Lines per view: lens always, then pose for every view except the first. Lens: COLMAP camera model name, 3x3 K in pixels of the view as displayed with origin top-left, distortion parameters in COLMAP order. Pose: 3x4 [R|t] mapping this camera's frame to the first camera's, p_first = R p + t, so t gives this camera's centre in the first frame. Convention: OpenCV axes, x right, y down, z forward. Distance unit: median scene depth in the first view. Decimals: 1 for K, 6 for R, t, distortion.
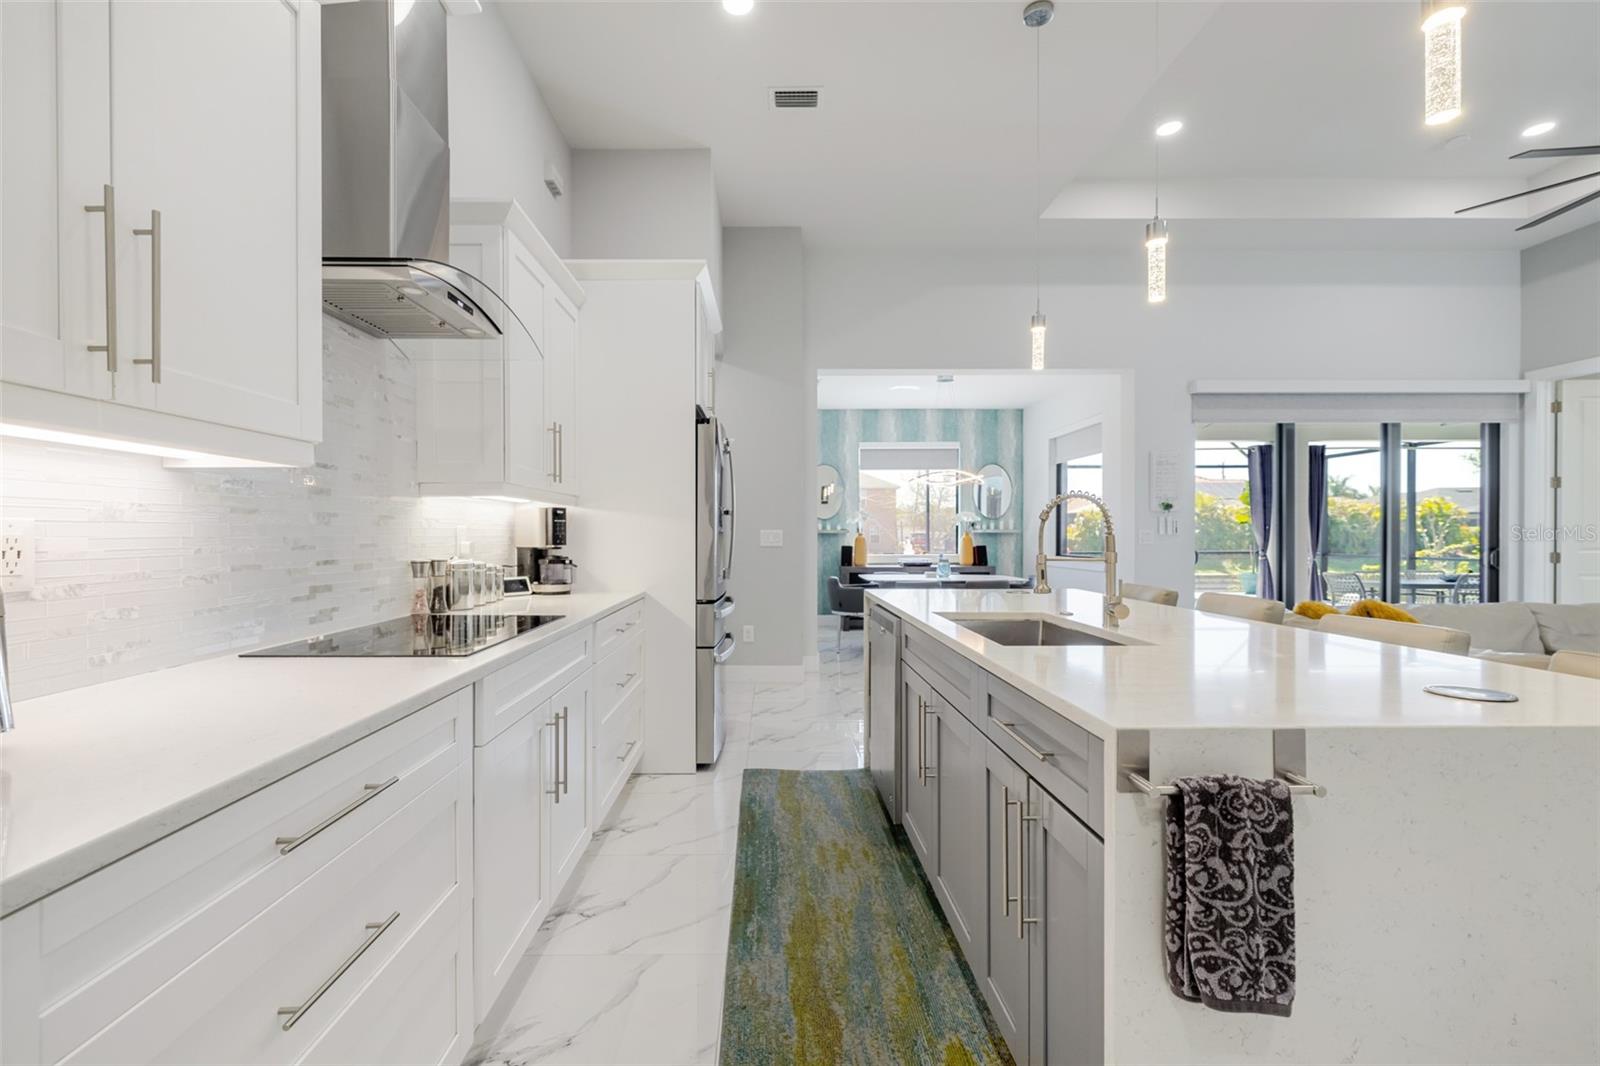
lens RADIAL K [[678.8, 0, 772.1], [0, 678.8, 537.3], [0, 0, 1]] dist [-0.000347, 0.000074]
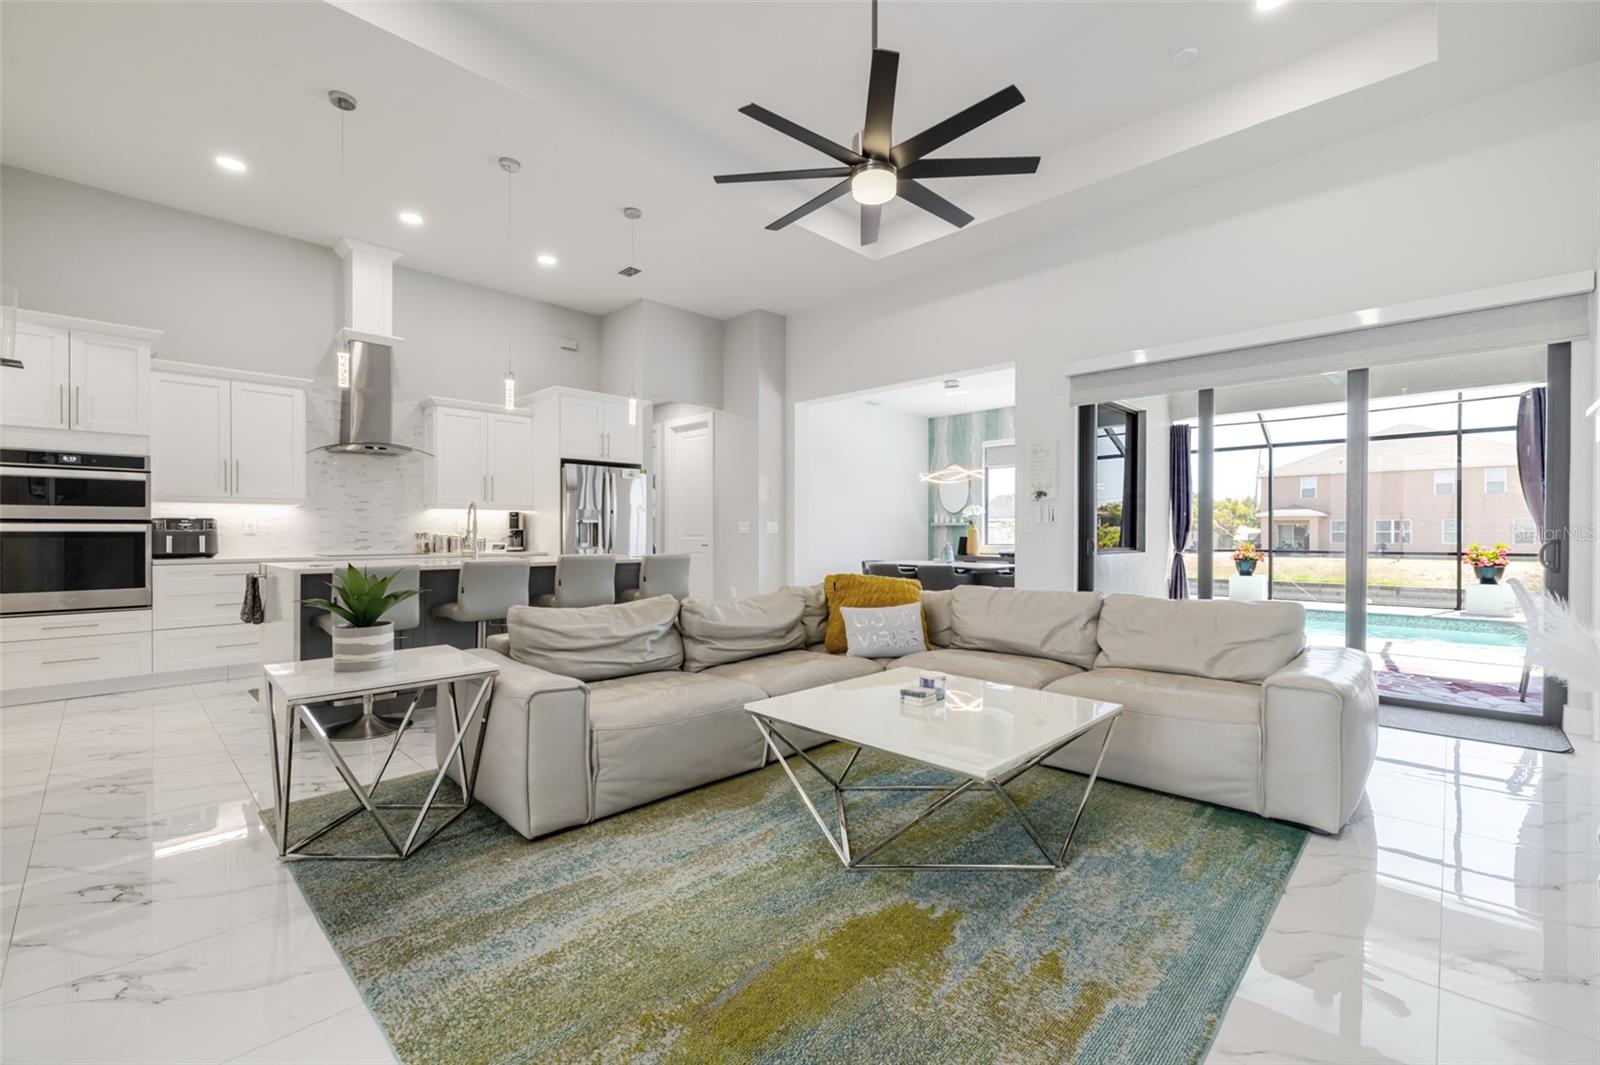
lens RADIAL K [[672.2, 0, 802.4], [0, 672.2, 530.9], [0, 0, 1]] dist [-0.000969, -0.000072]
pose [[0.719009, -0.001637, -0.694999, 0.808316], [-0.002985, 0.999981, -0.005443, 0.011540], [0.694995, 0.005989, 0.718990, 0.040751]]
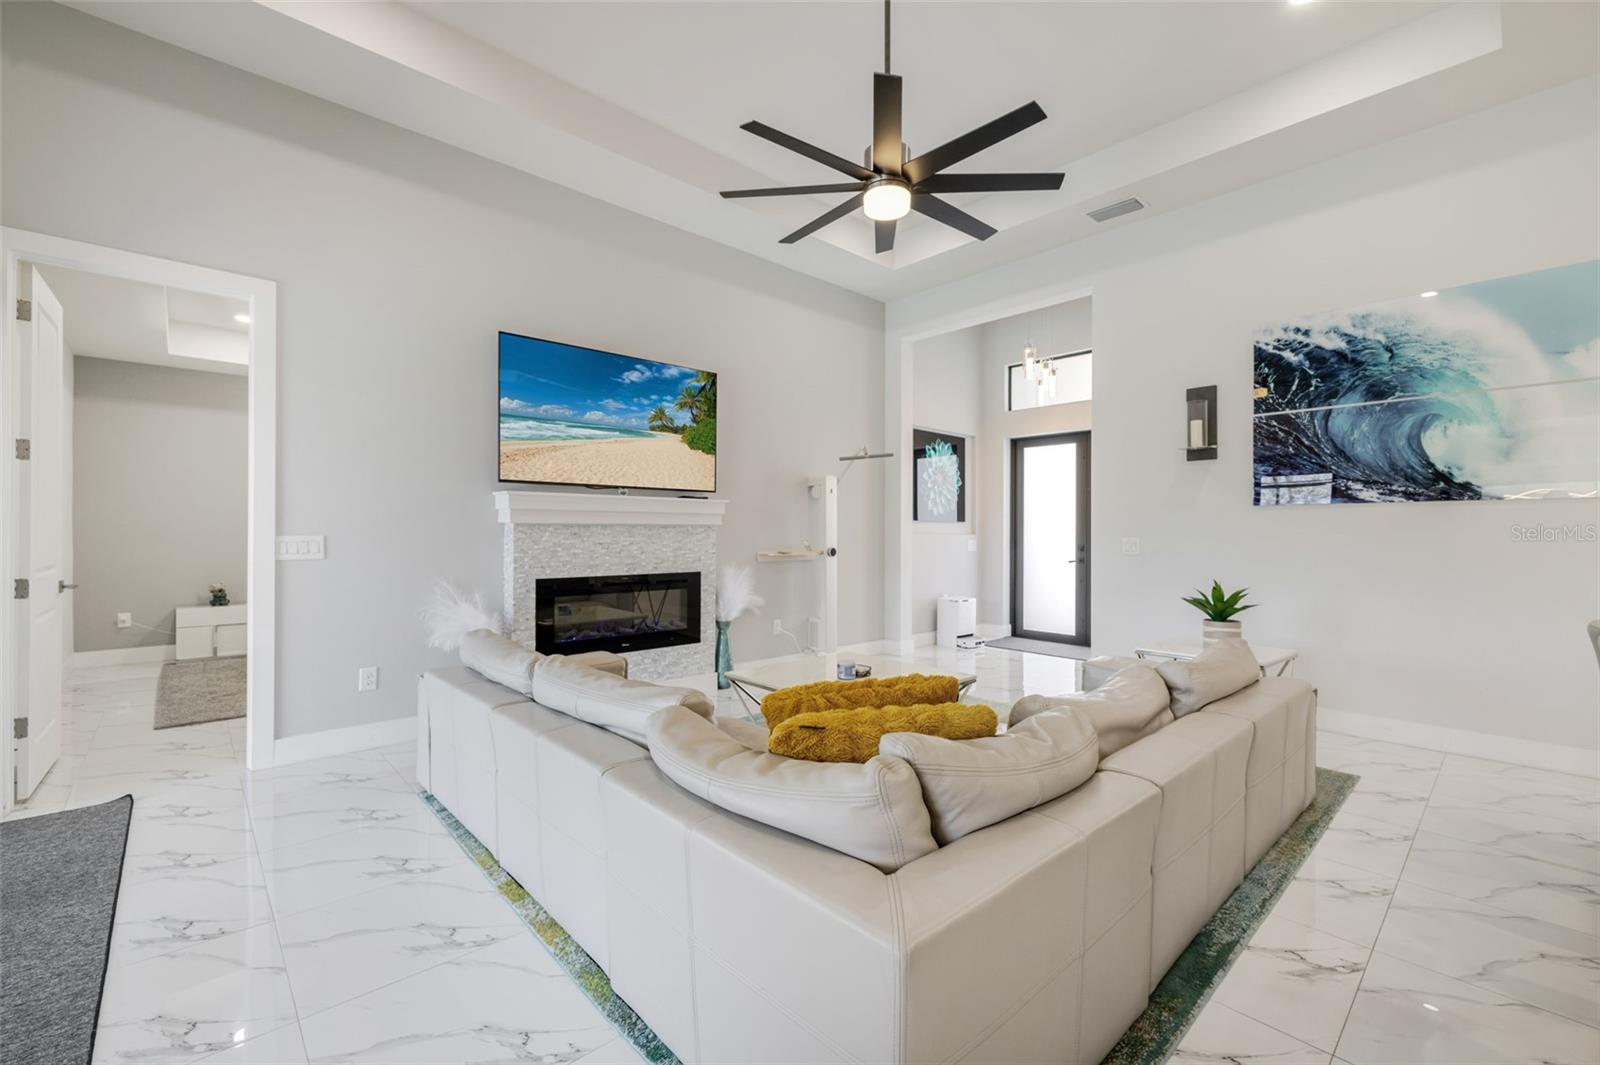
lens RADIAL K [[673.1, 0, 801.6], [0, 673.1, 538.0], [0, 0, 1]] dist [0.002401, 0.000520]
pose [[-0.677091, -0.007660, 0.735860, 0.265716], [0.000008, 0.999946, 0.010416, -0.012275], [-0.735900, 0.007058, -0.677054, 0.710203]]
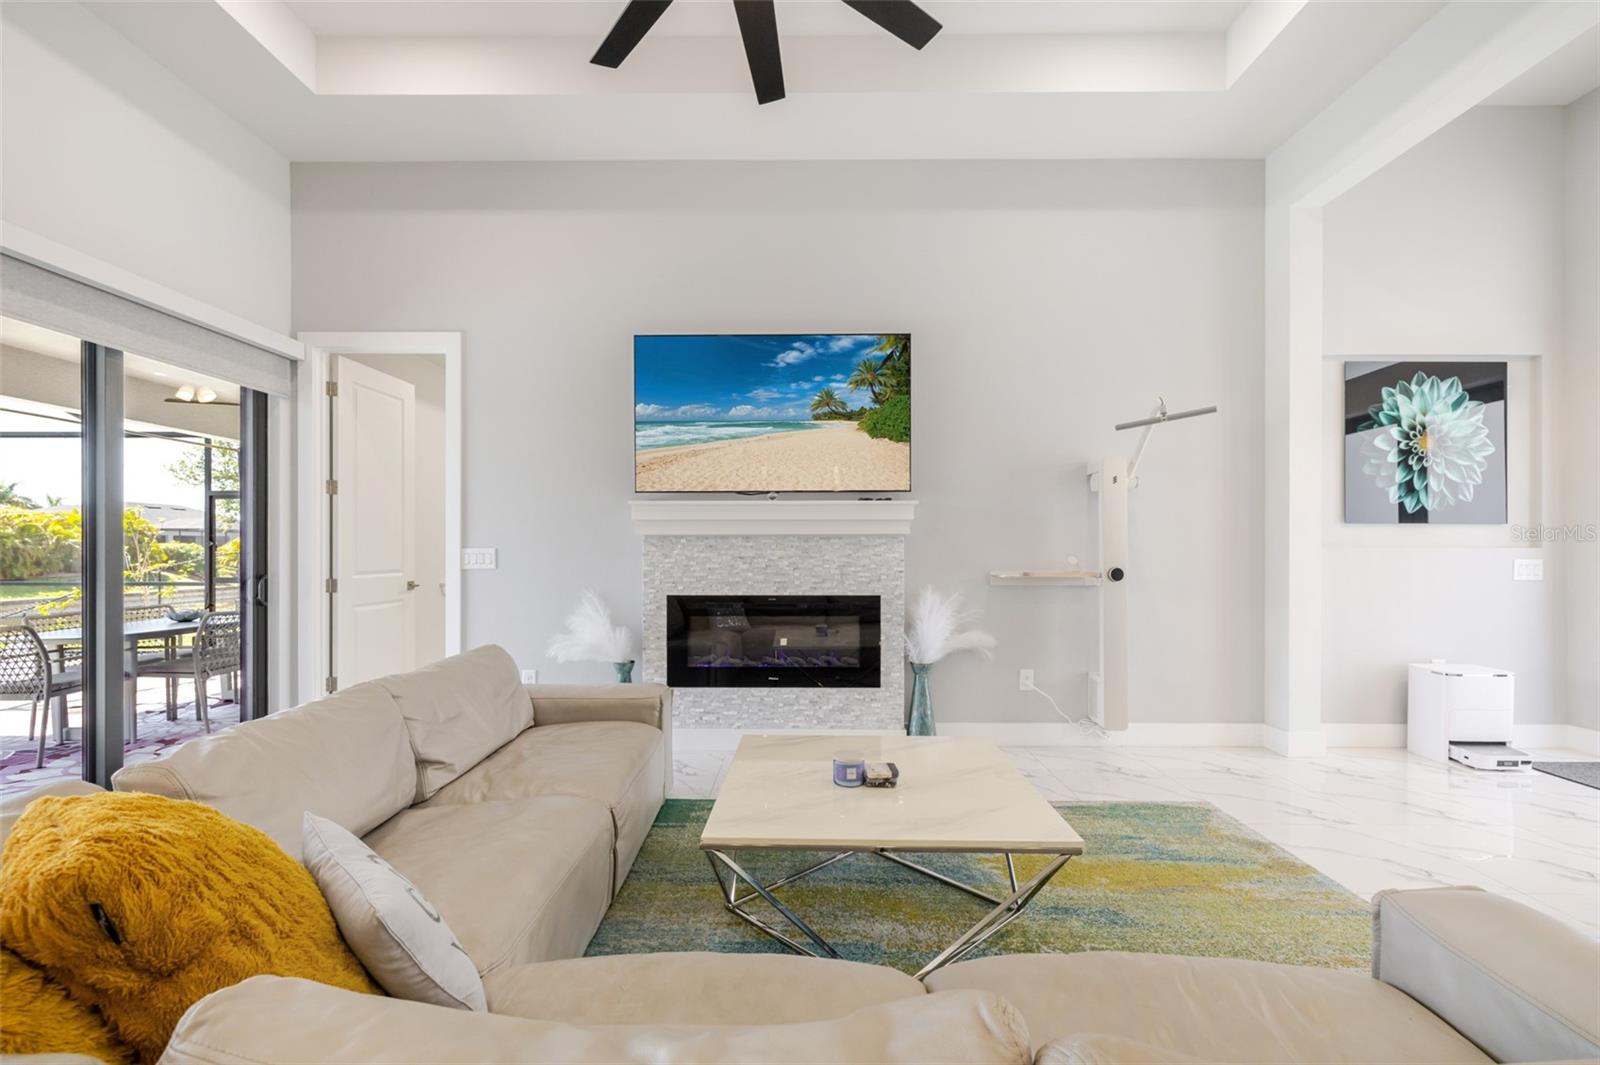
lens RADIAL K [[675.9, 0, 806.7], [0, 675.9, 550.9], [0, 0, 1]] dist [0.006079, -0.000187]
pose [[0.008011, -0.000016, 0.999968, 0.311285], [0.003671, 0.999993, -0.000013, -0.005551], [-0.999961, 0.003671, 0.008011, 0.360921]]
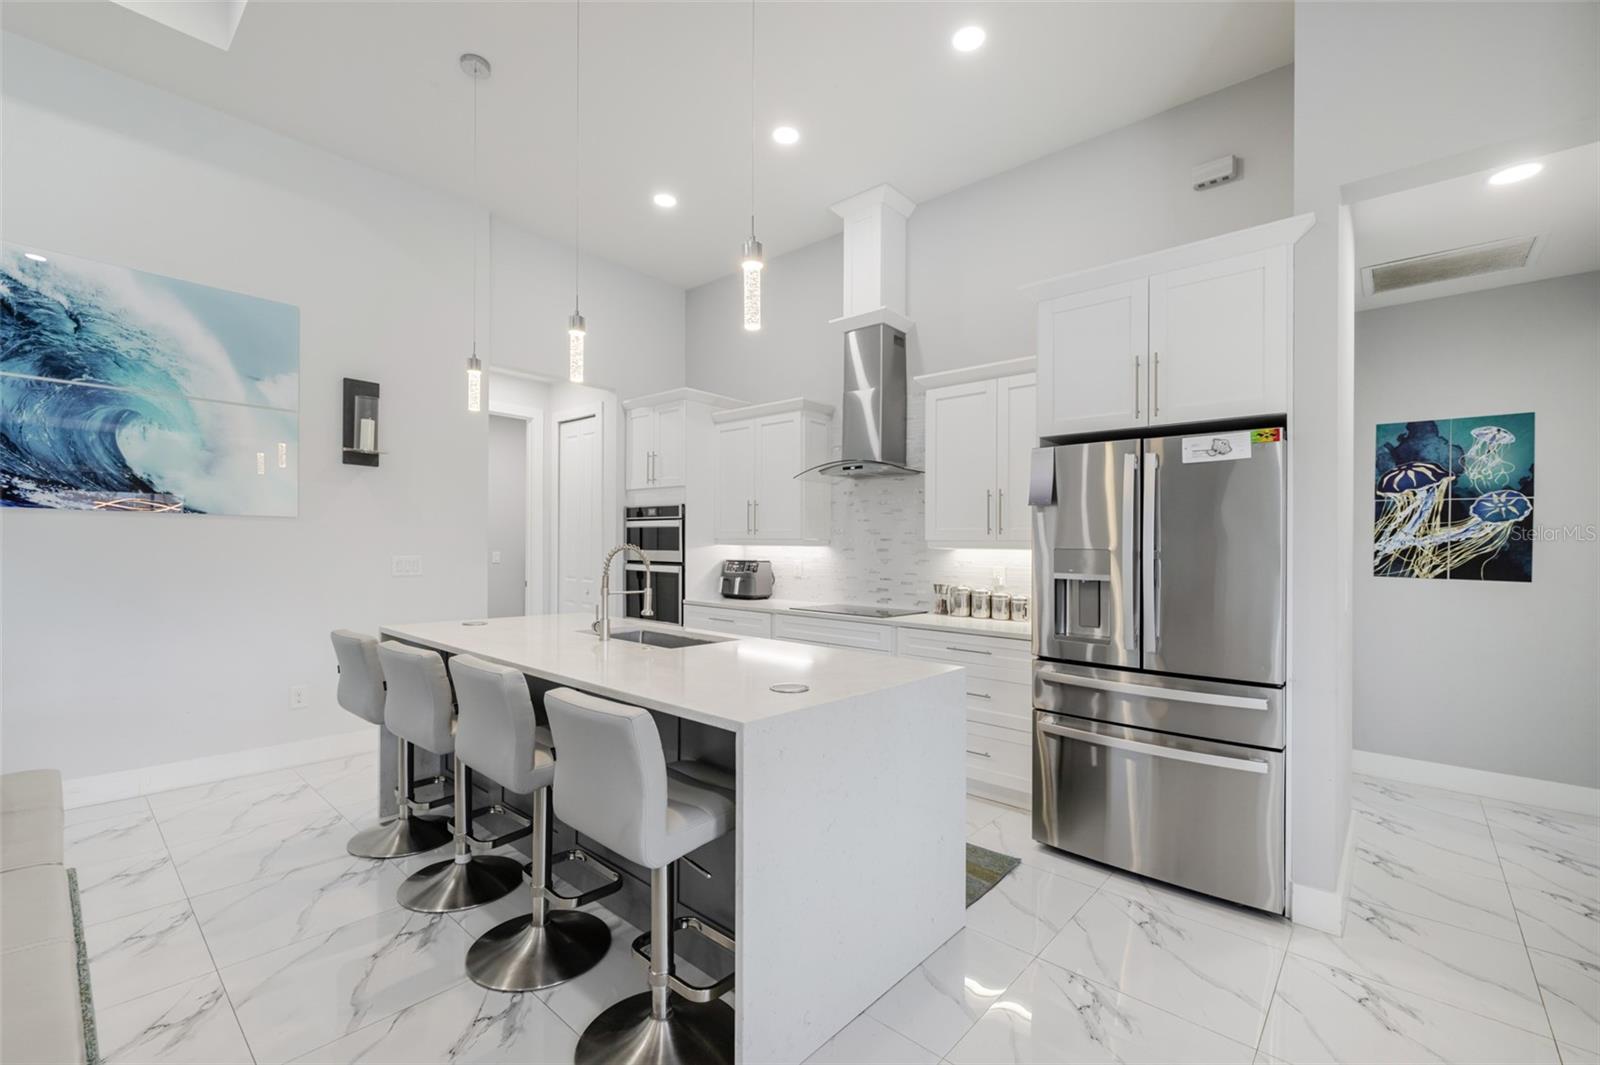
lens RADIAL K [[679.7, 0, 798.3], [0, 679.7, 548.0], [0, 0, 1]] dist [0.001195, 0.000351]
pose [[-0.667561, -0.008636, -0.744505, 0.361940], [-0.018476, 0.999817, 0.004969, -0.021420], [0.744326, 0.017073, -0.667599, 0.634159]]
